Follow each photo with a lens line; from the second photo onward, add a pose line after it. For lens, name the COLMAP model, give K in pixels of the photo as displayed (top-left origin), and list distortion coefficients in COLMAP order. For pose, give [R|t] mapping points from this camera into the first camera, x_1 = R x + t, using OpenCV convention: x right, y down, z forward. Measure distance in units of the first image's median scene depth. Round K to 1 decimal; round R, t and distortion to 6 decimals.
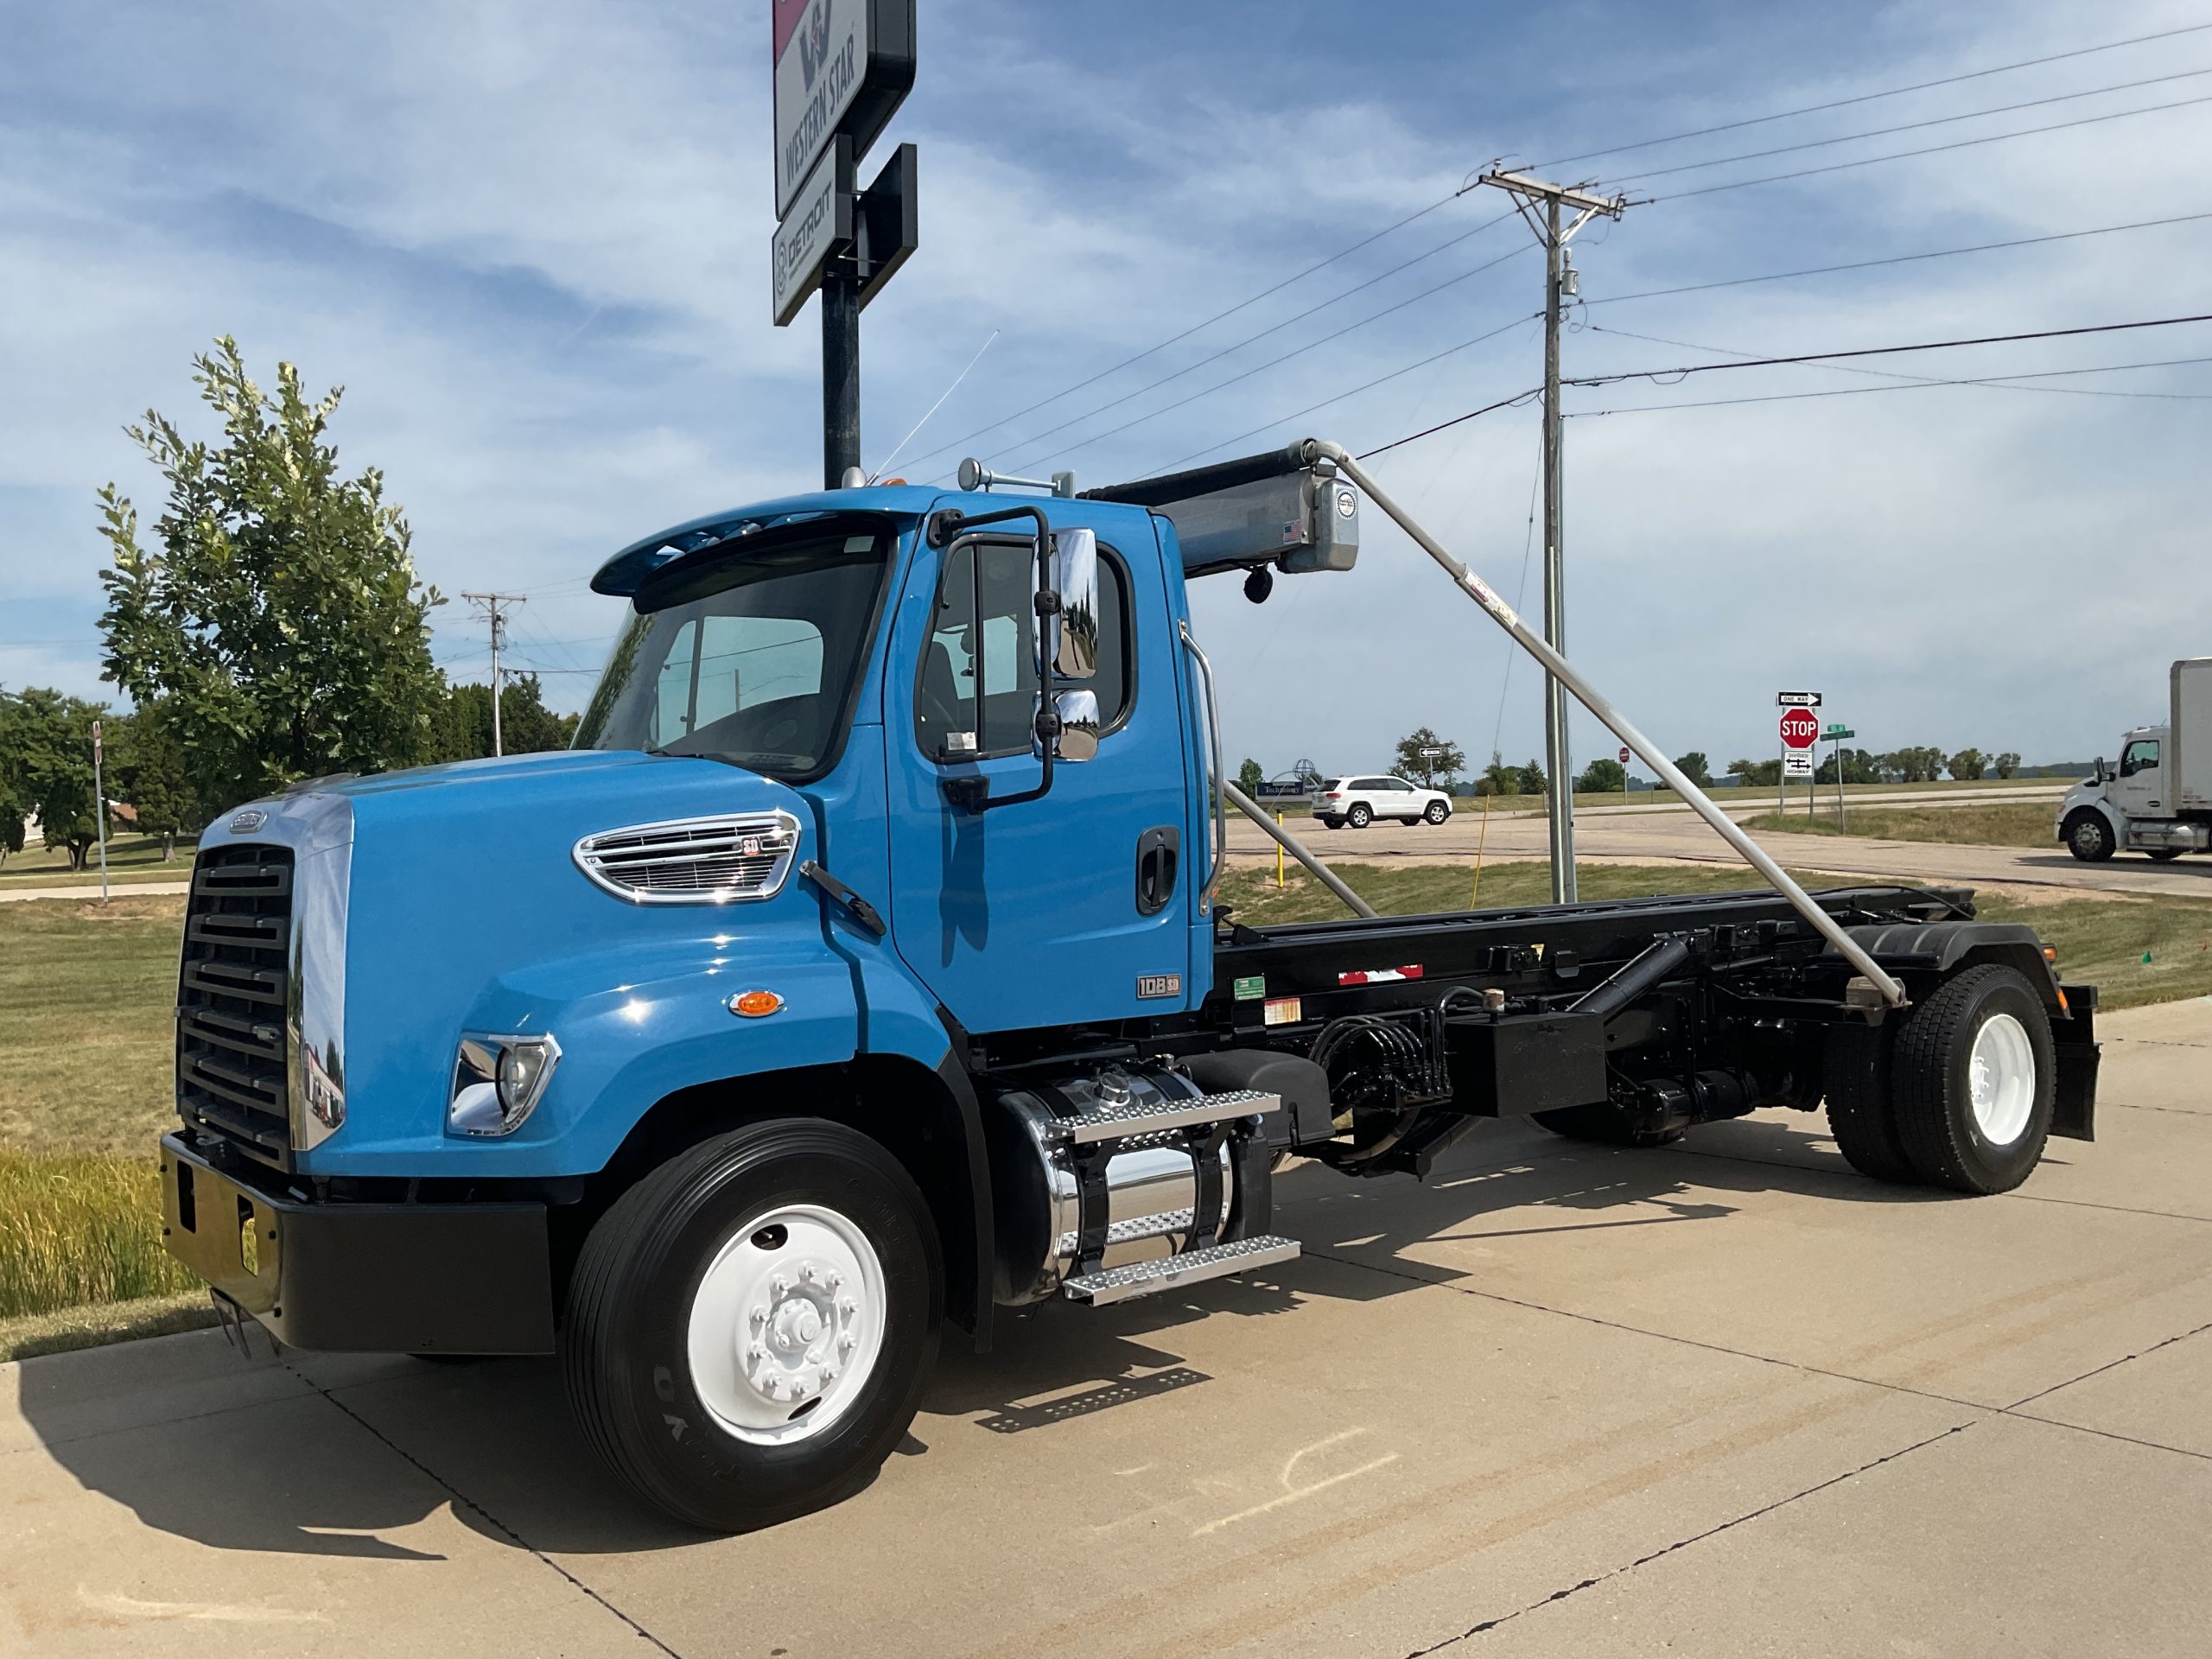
lens RADIAL K [[1824.6, 0, 1079.4], [0, 1824.6, 826.8], [0, 0, 1]] dist [0.093139, -0.177972]
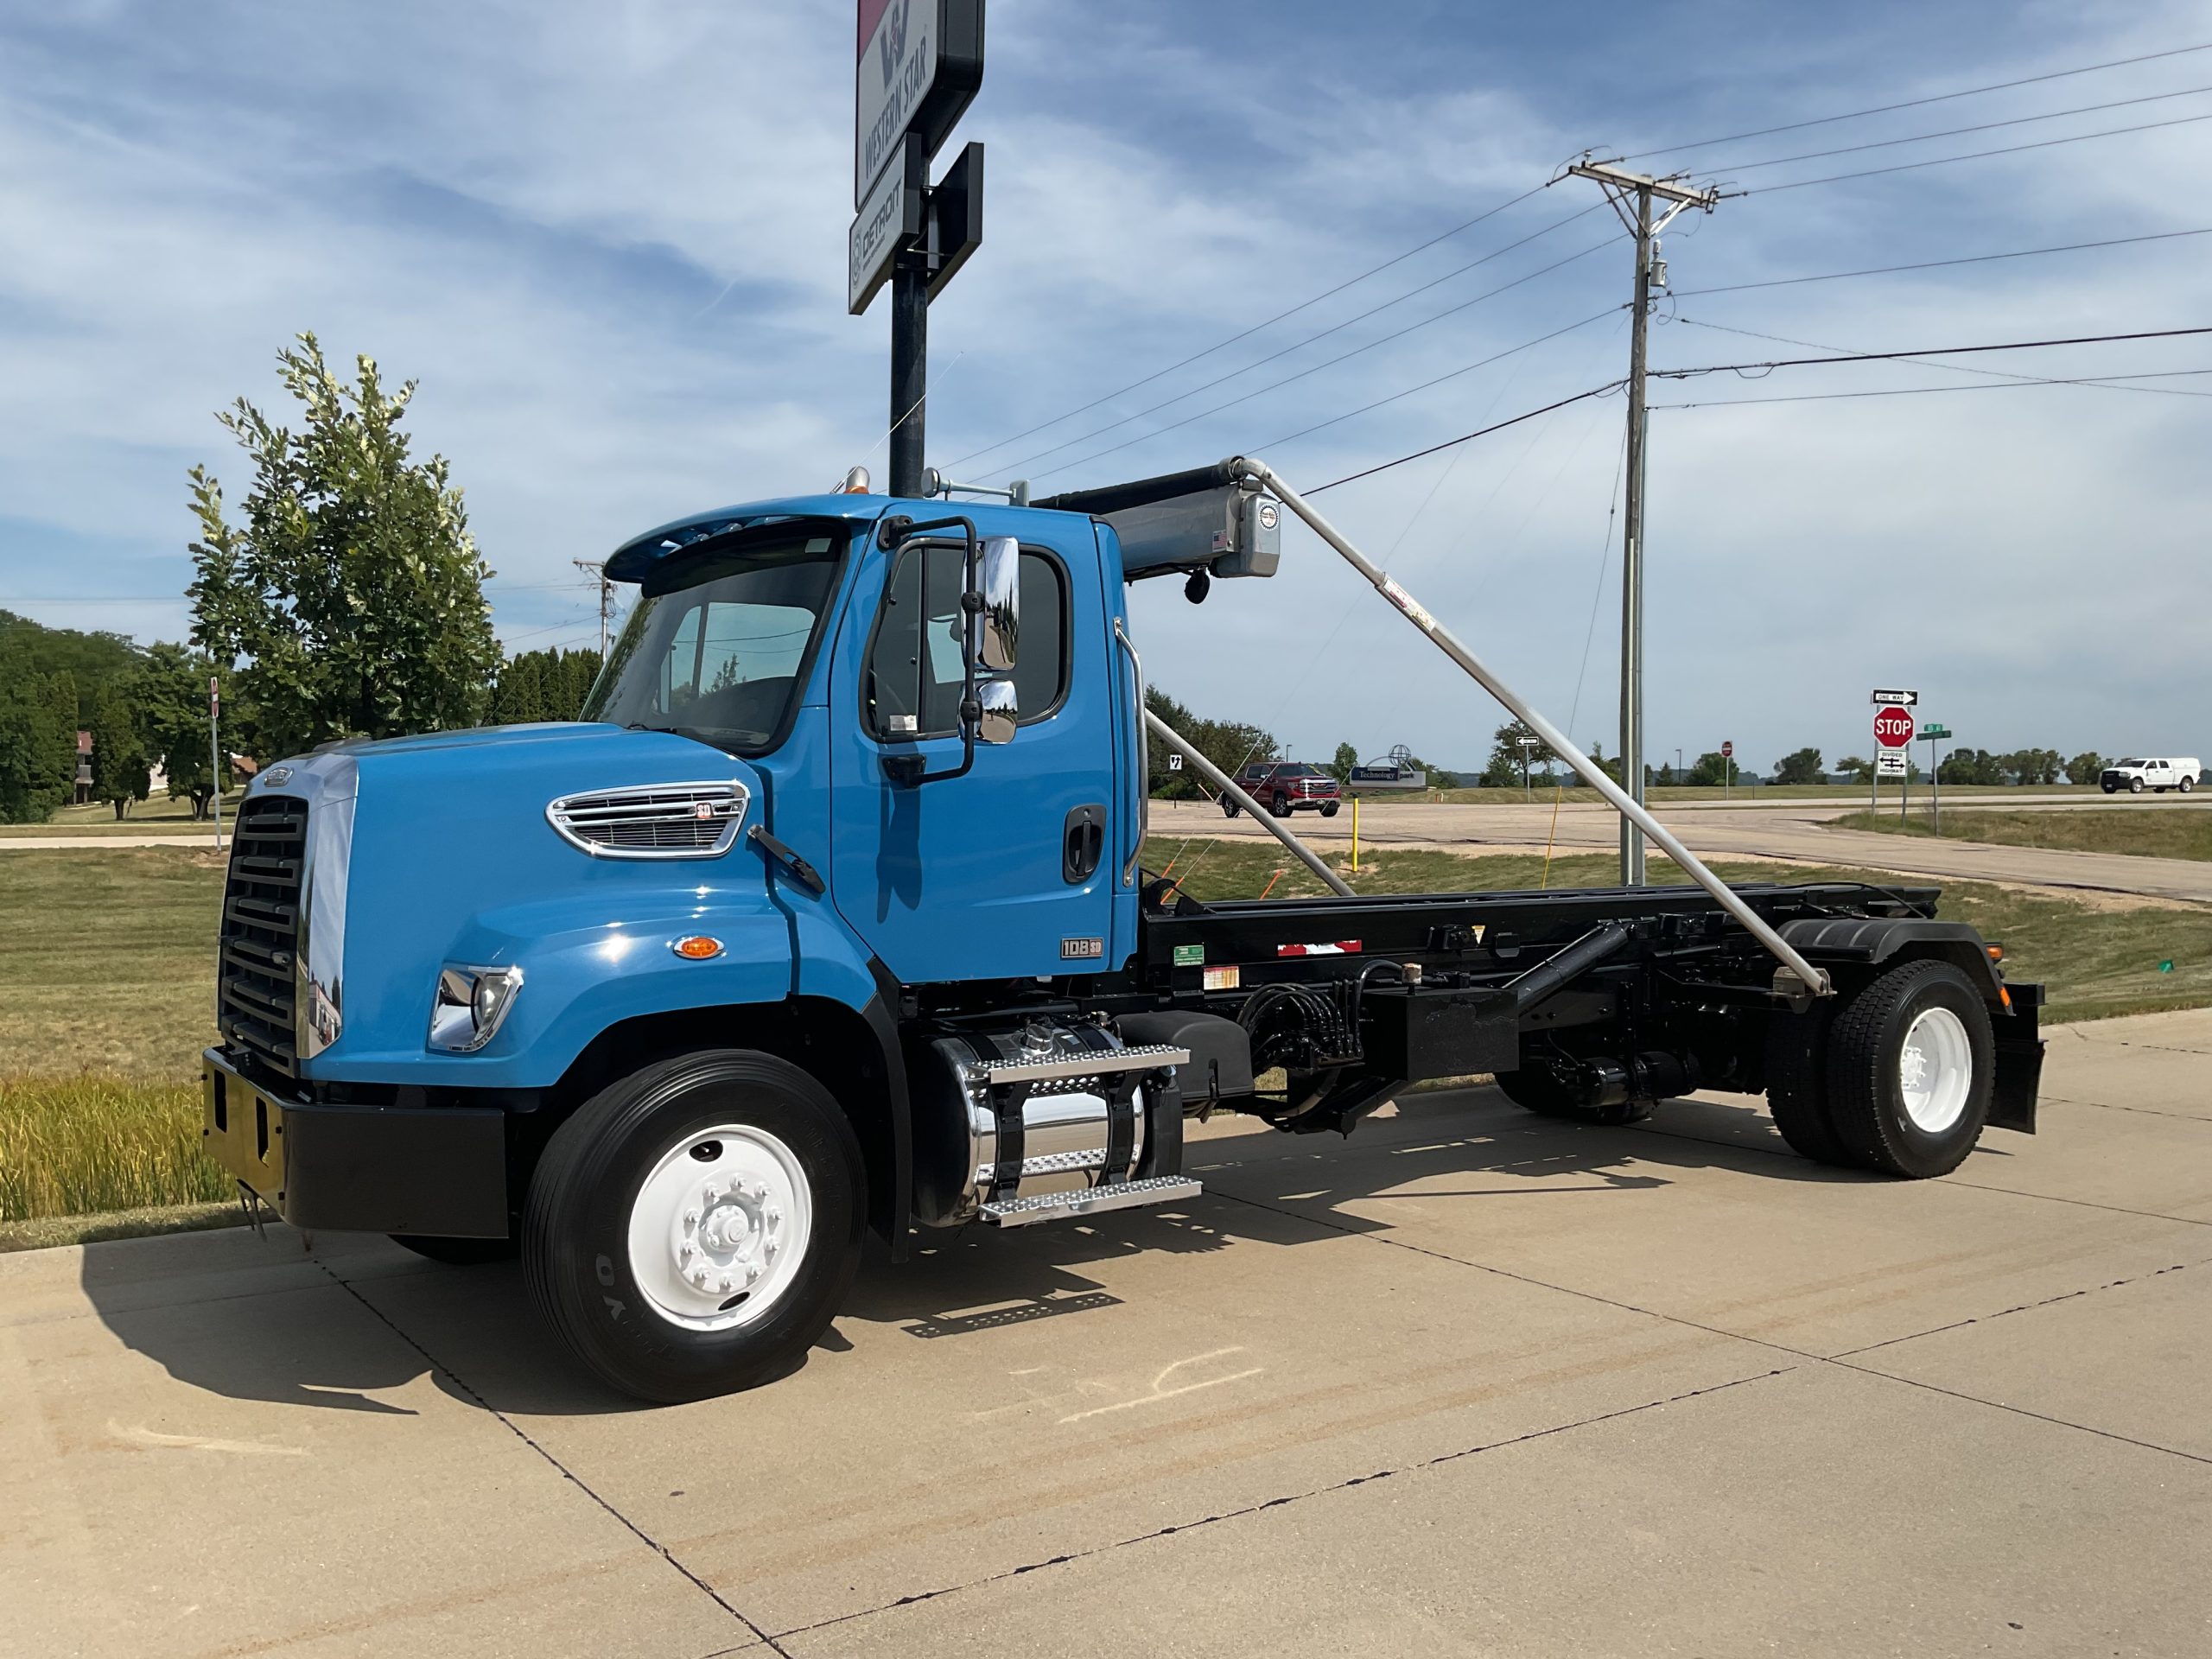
lens RADIAL K [[1824.6, 0, 1079.4], [0, 1824.6, 826.8], [0, 0, 1]] dist [0.093139, -0.177972]
pose [[0.998024, 0.029706, -0.055362, 0.098947], [-0.029037, 0.999496, 0.012856, -0.000717], [0.055716, -0.011223, 0.998384, -0.106555]]
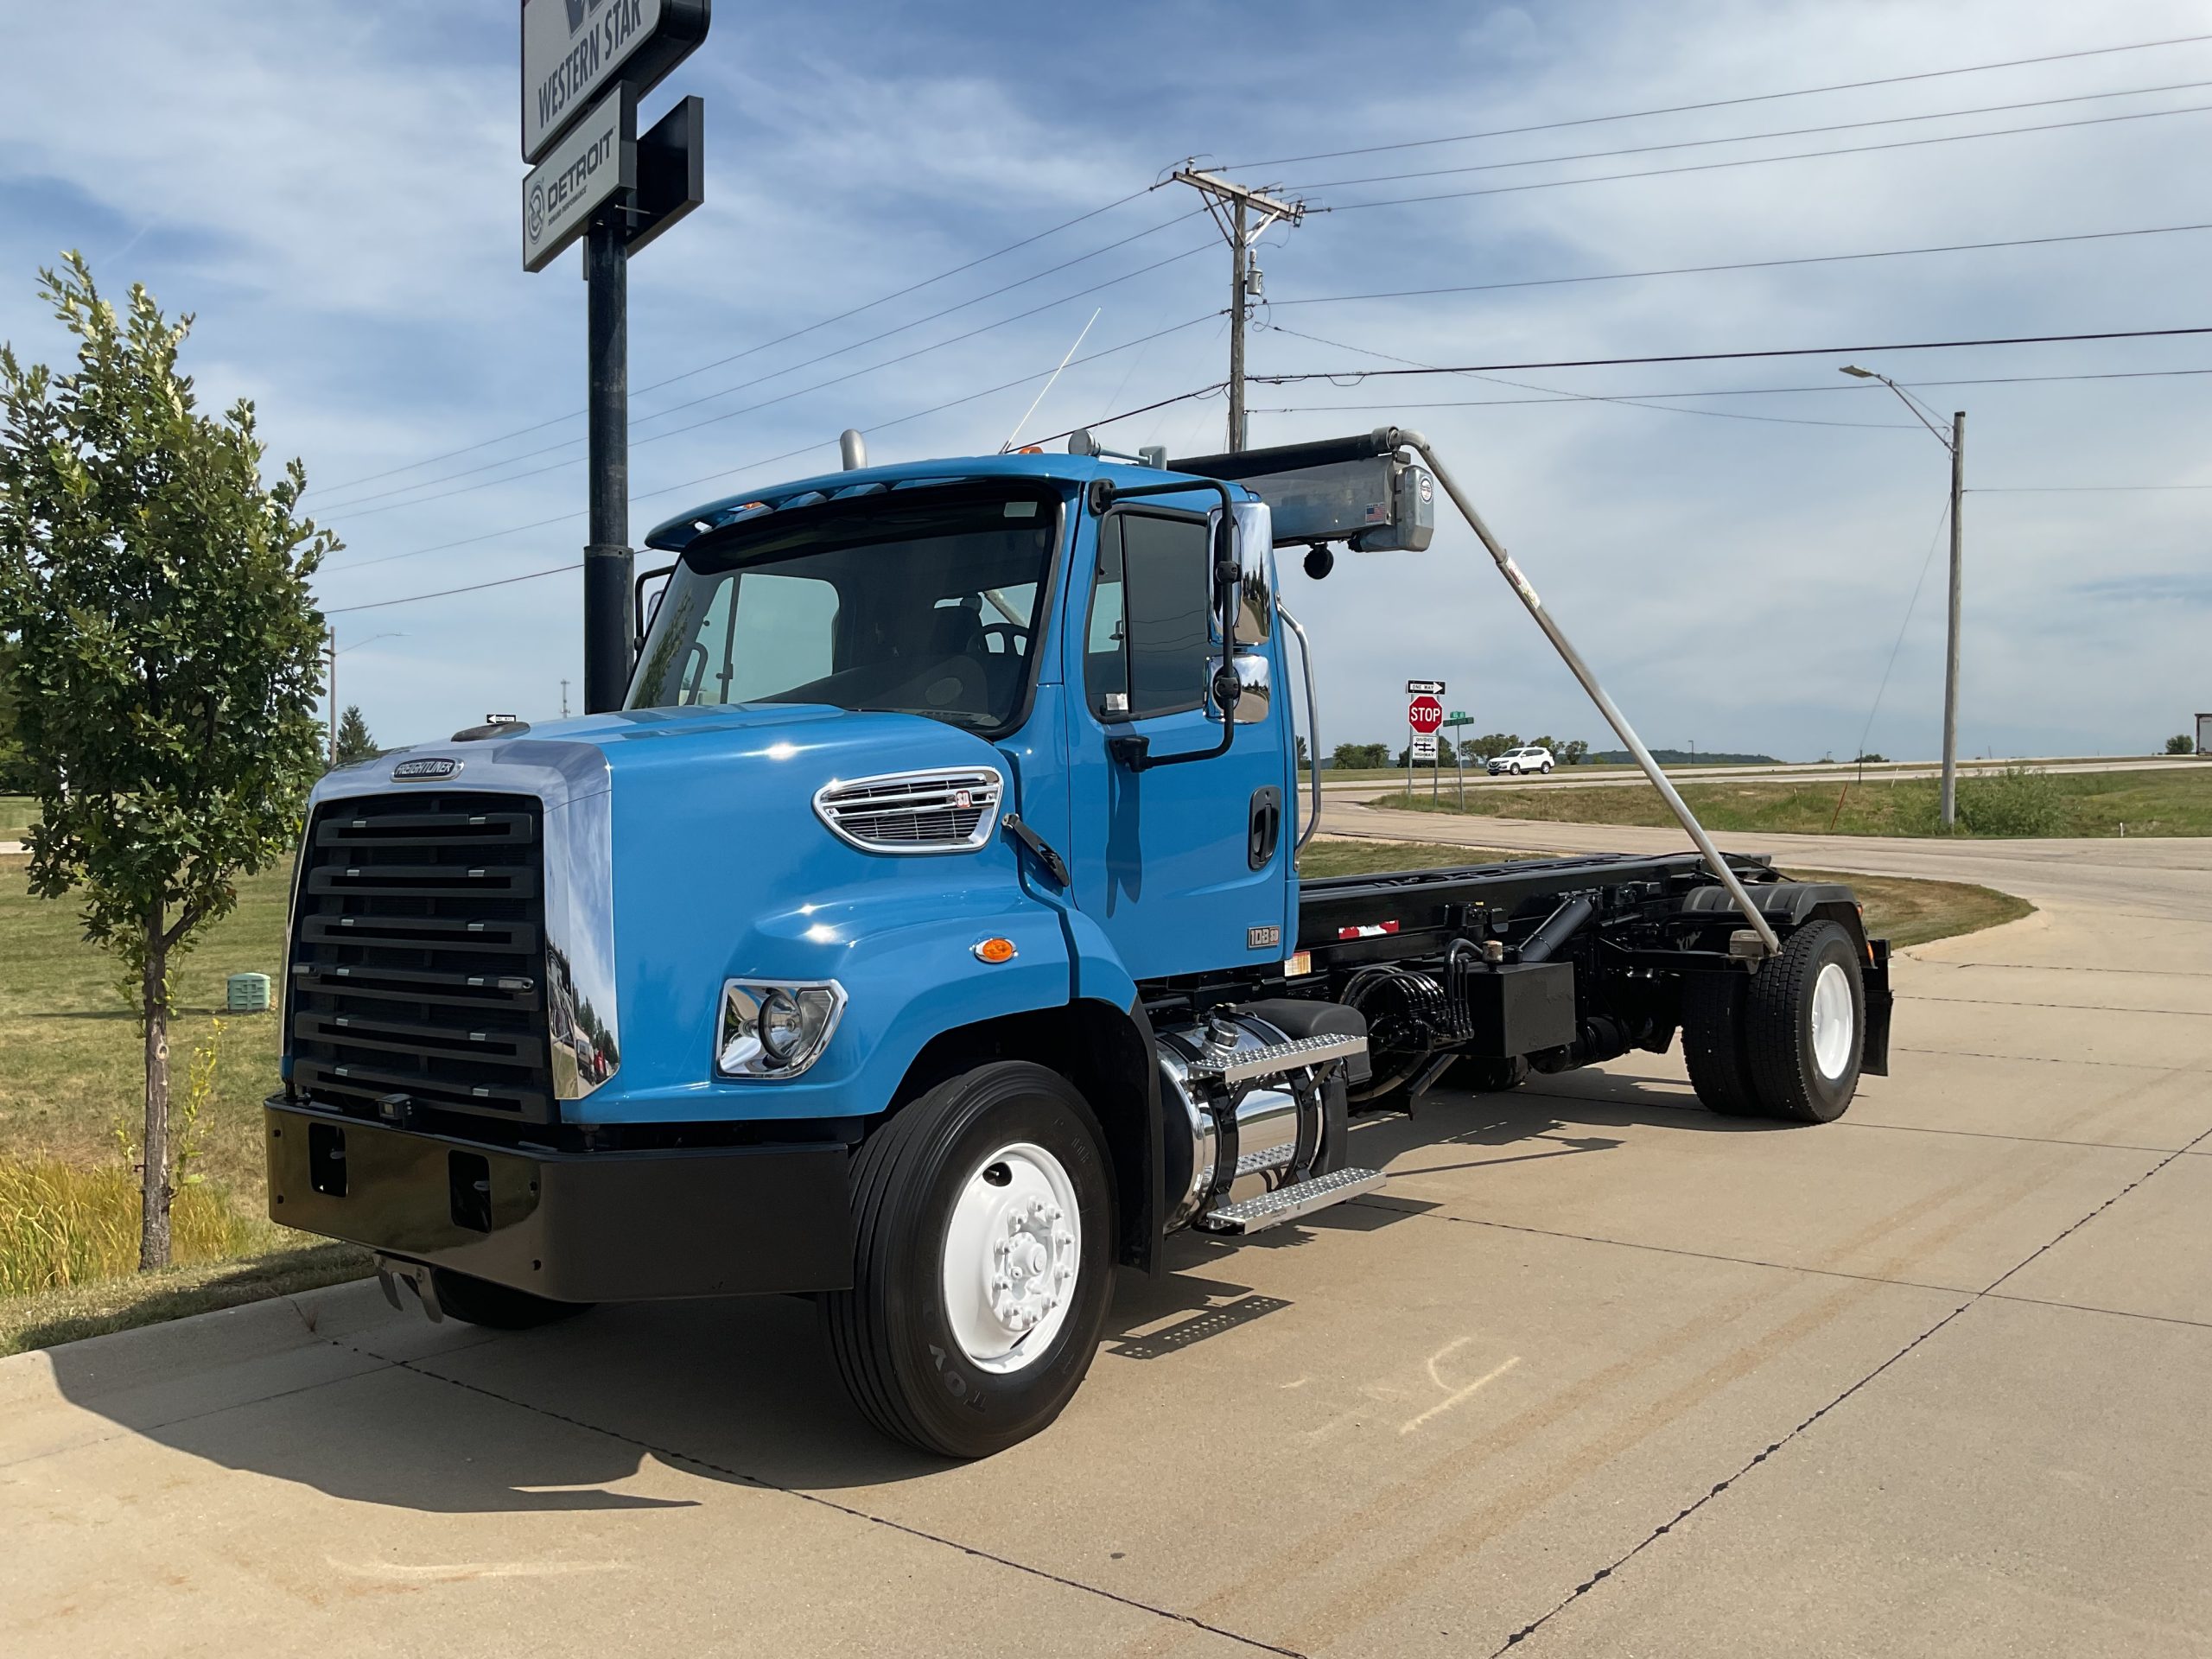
lens RADIAL K [[1824.6, 0, 1079.4], [0, 1824.6, 826.8], [0, 0, 1]] dist [0.093139, -0.177972]
pose [[0.977710, 0.005792, 0.209882, -0.278209], [-0.008441, 0.999896, 0.011728, 0.011391], [-0.209792, -0.013239, 0.977656, -0.016114]]
